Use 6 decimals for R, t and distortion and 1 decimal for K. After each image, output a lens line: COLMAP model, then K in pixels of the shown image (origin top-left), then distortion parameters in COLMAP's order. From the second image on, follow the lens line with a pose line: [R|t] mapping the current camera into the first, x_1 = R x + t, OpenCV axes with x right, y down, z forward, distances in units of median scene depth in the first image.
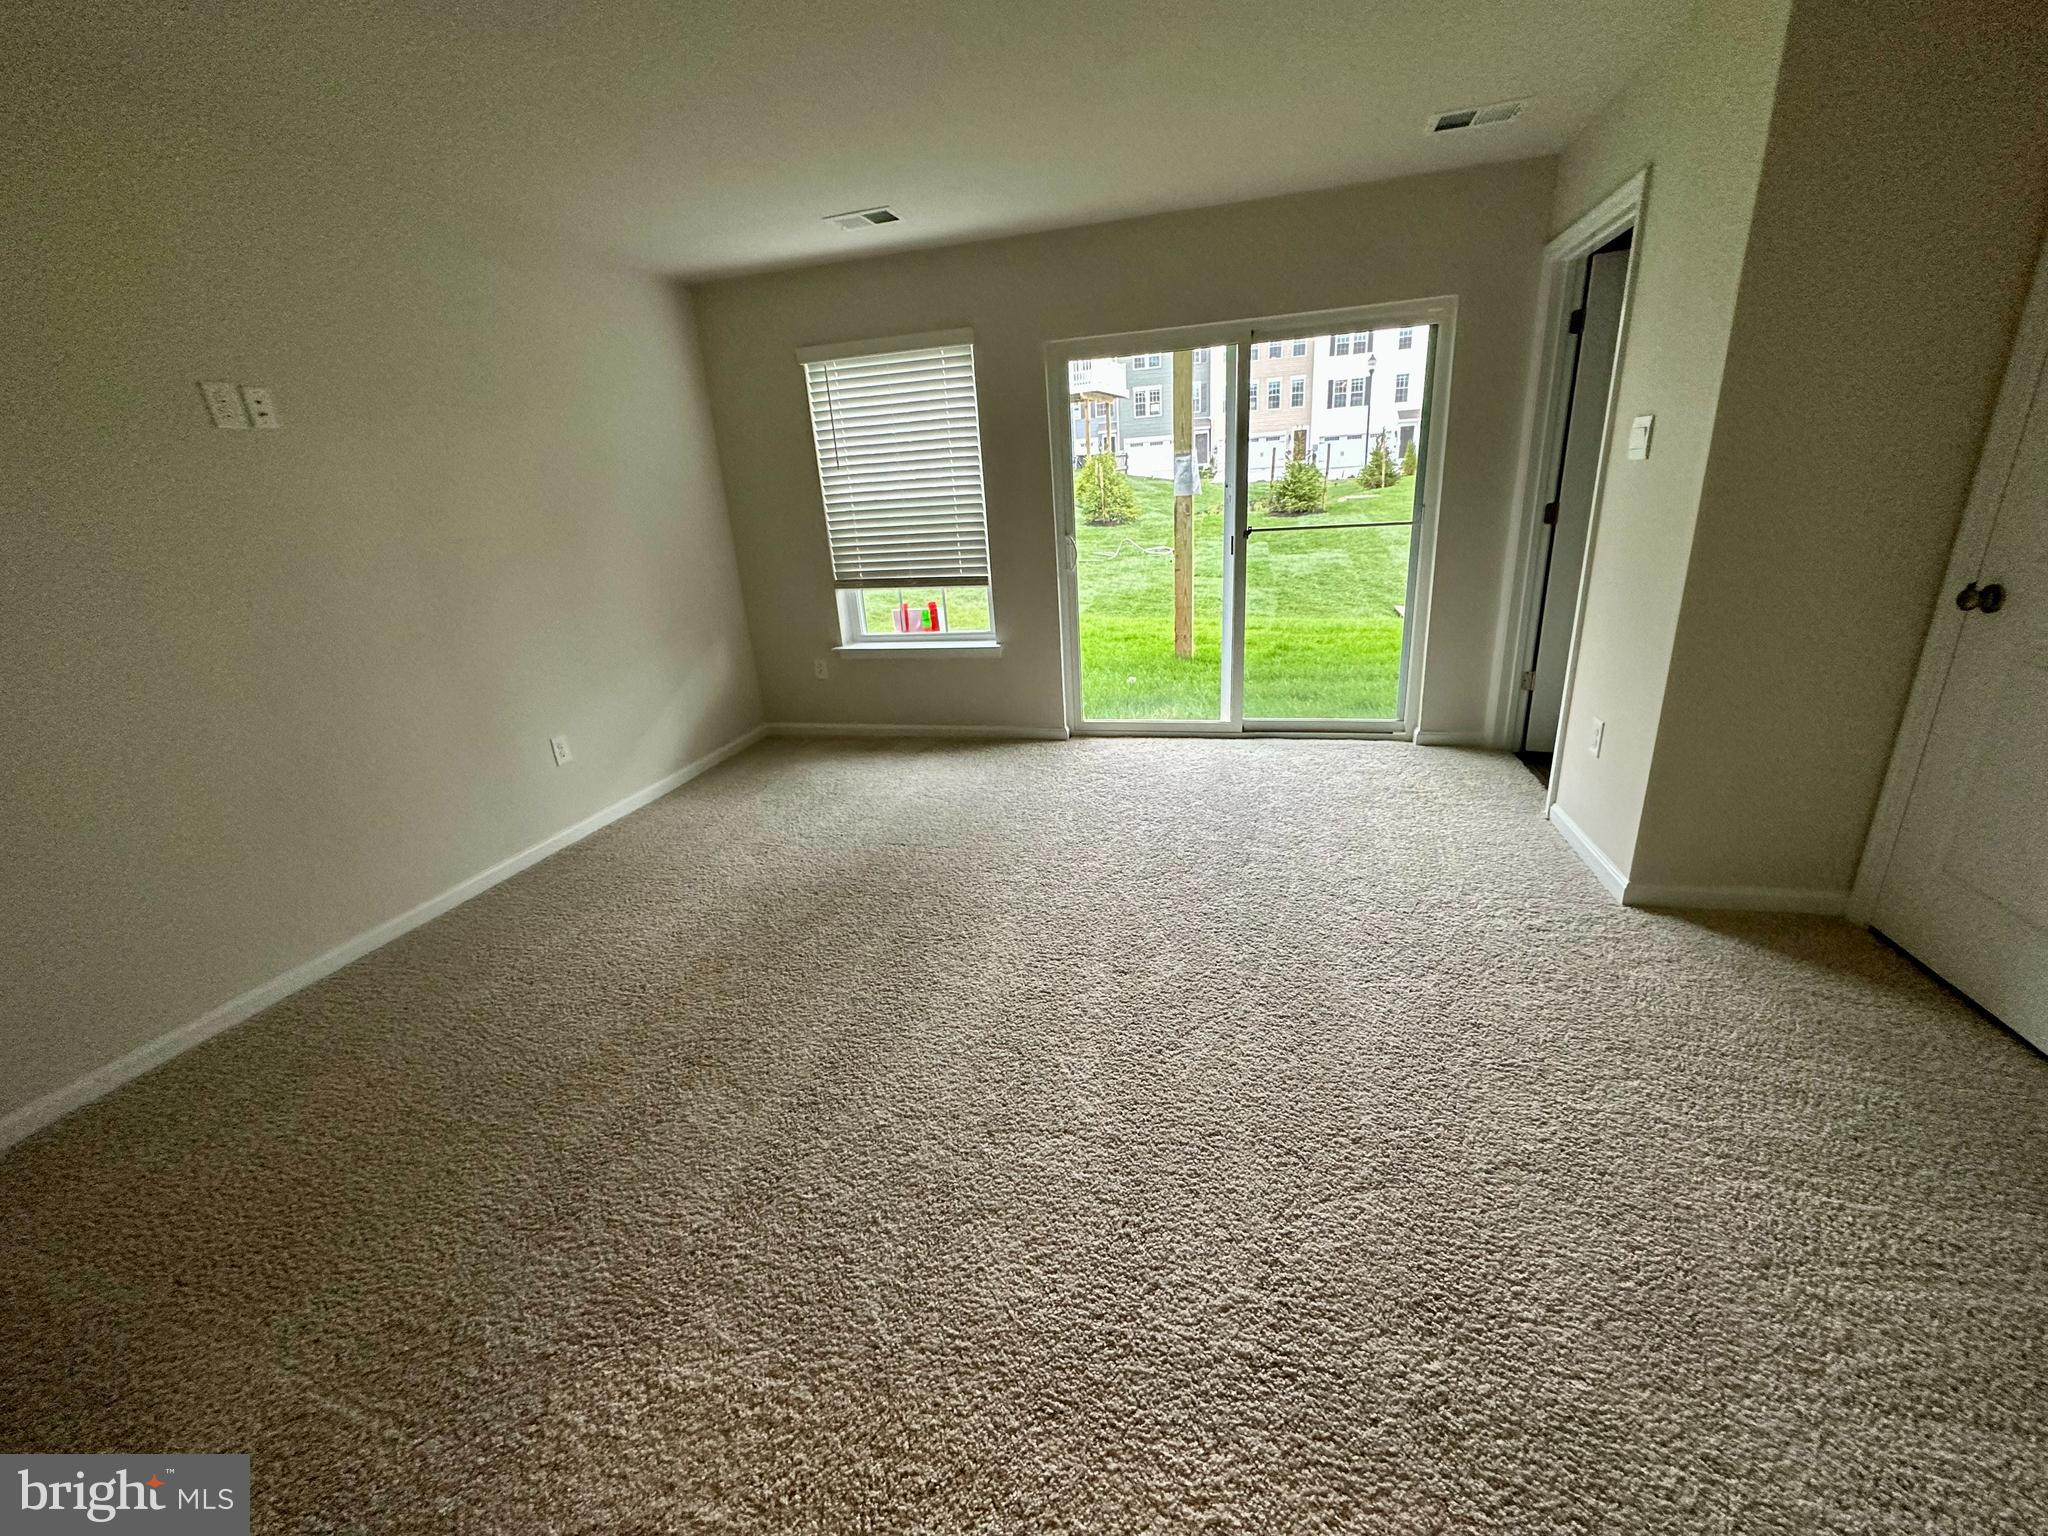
lens RADIAL K [[822.7, 0, 1026.1], [0, 822.7, 765.4], [0, 0, 1]] dist [0.000884, -0.000372]
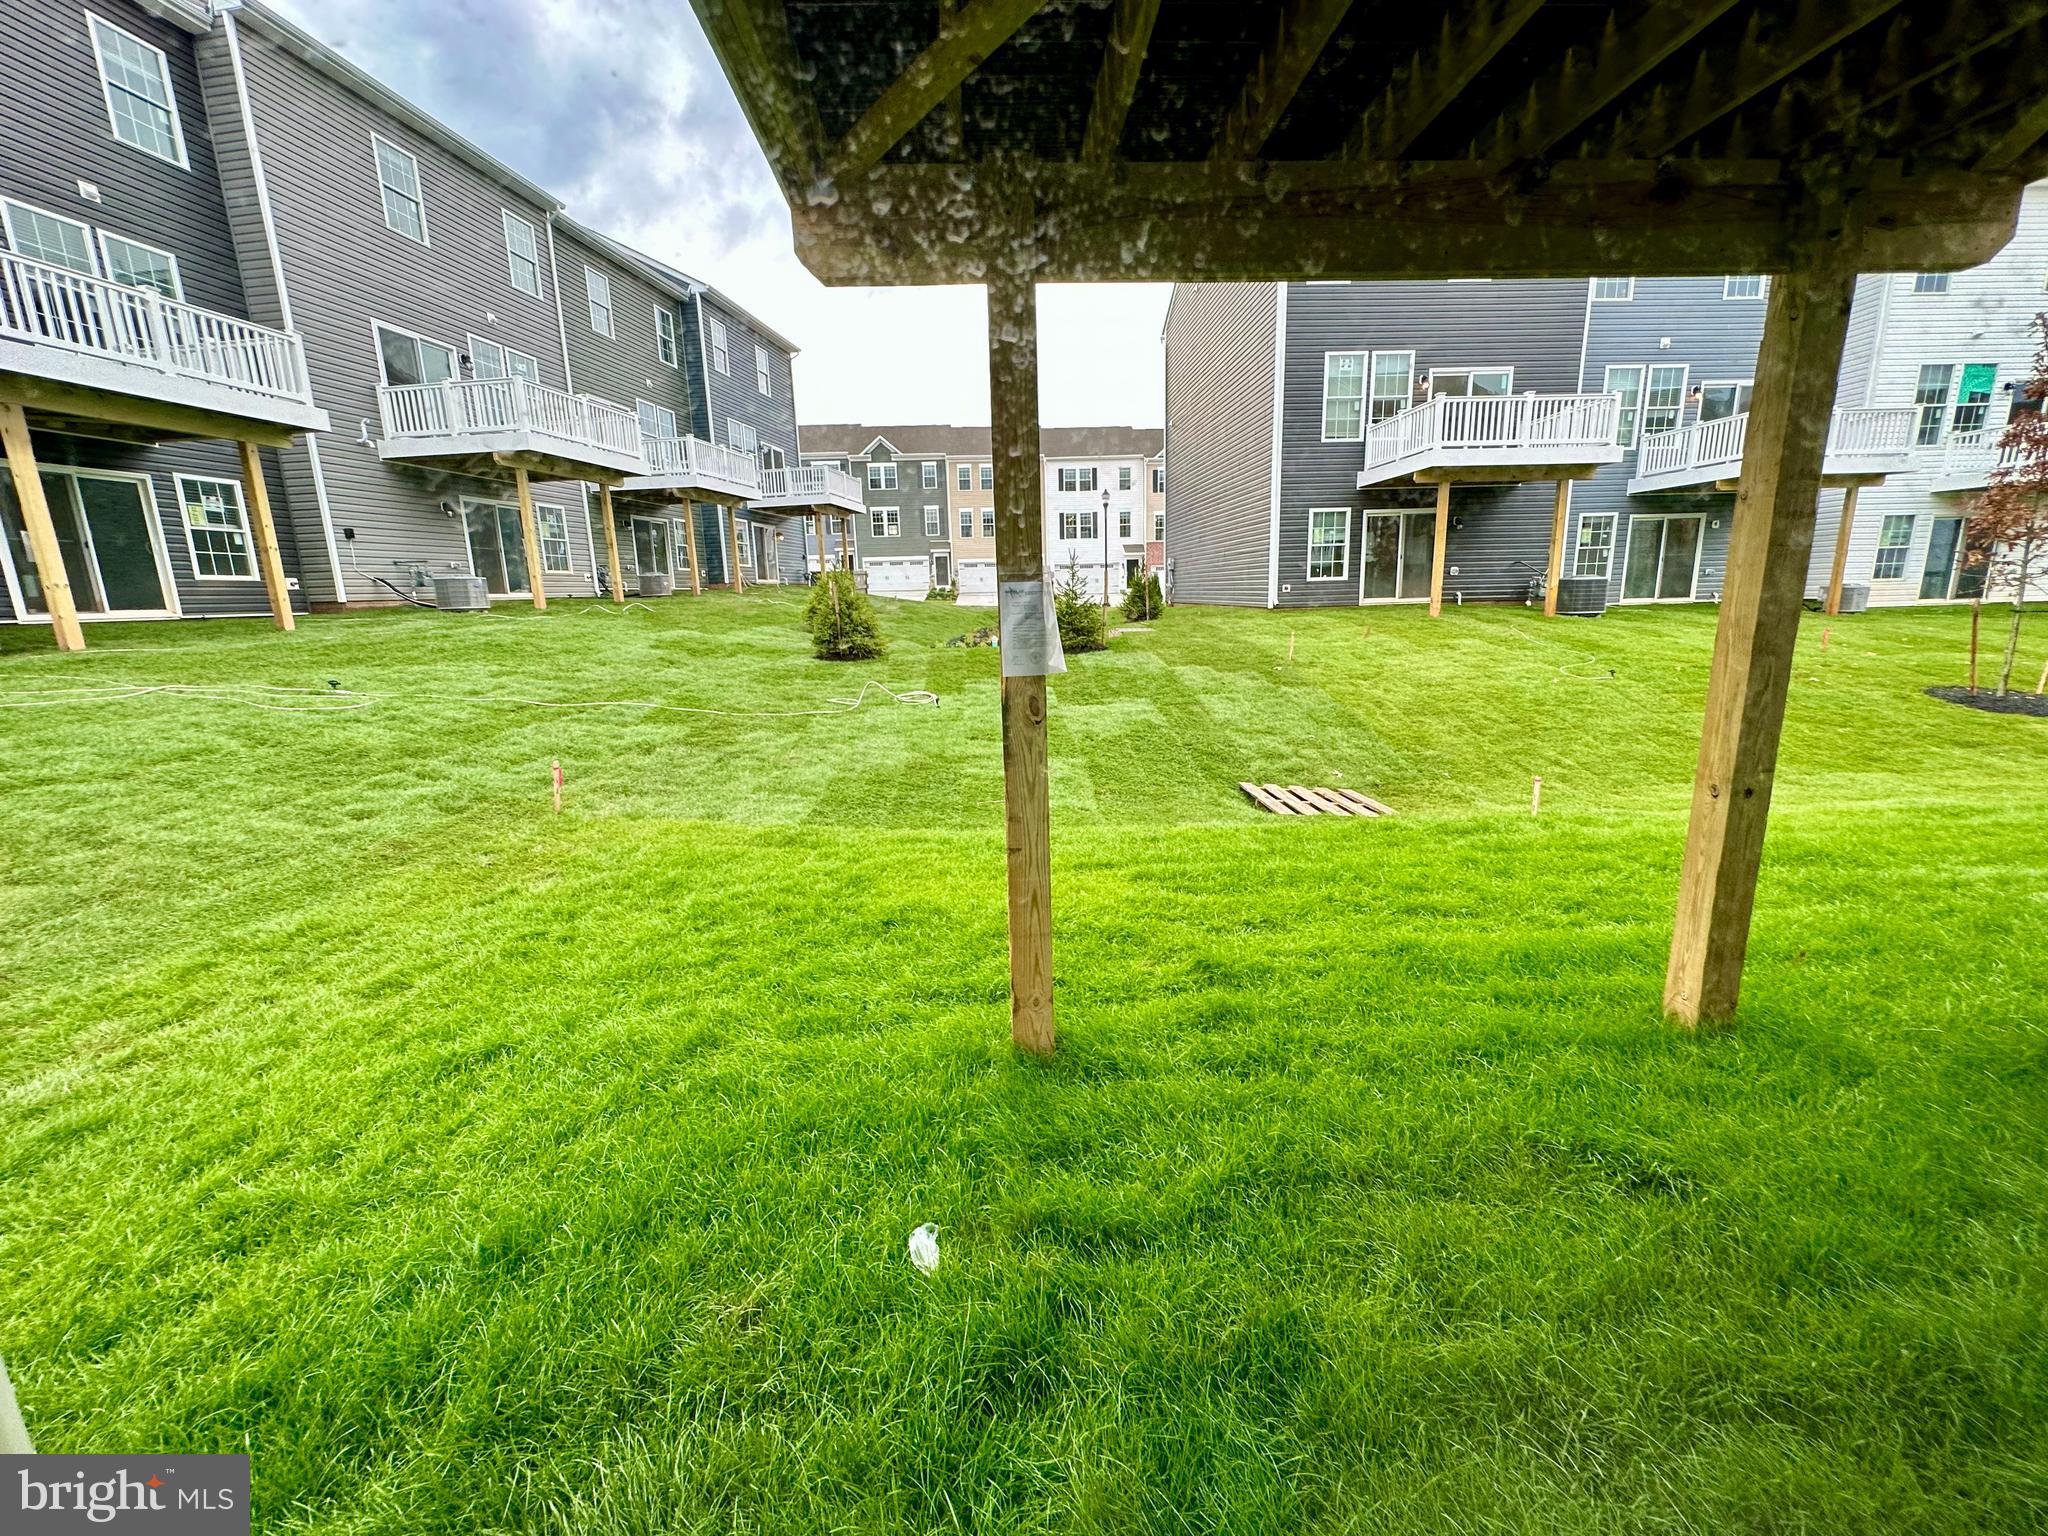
lens RADIAL K [[822.7, 0, 1017.1], [0, 822.7, 768.0], [0, 0, 1]] dist [0.000884, -0.000372]
pose [[0.956858, -0.023570, 0.289600, 0.026793], [0.061013, 0.990781, -0.120953, -0.089467], [-0.284079, 0.133405, 0.949475, 0.238822]]
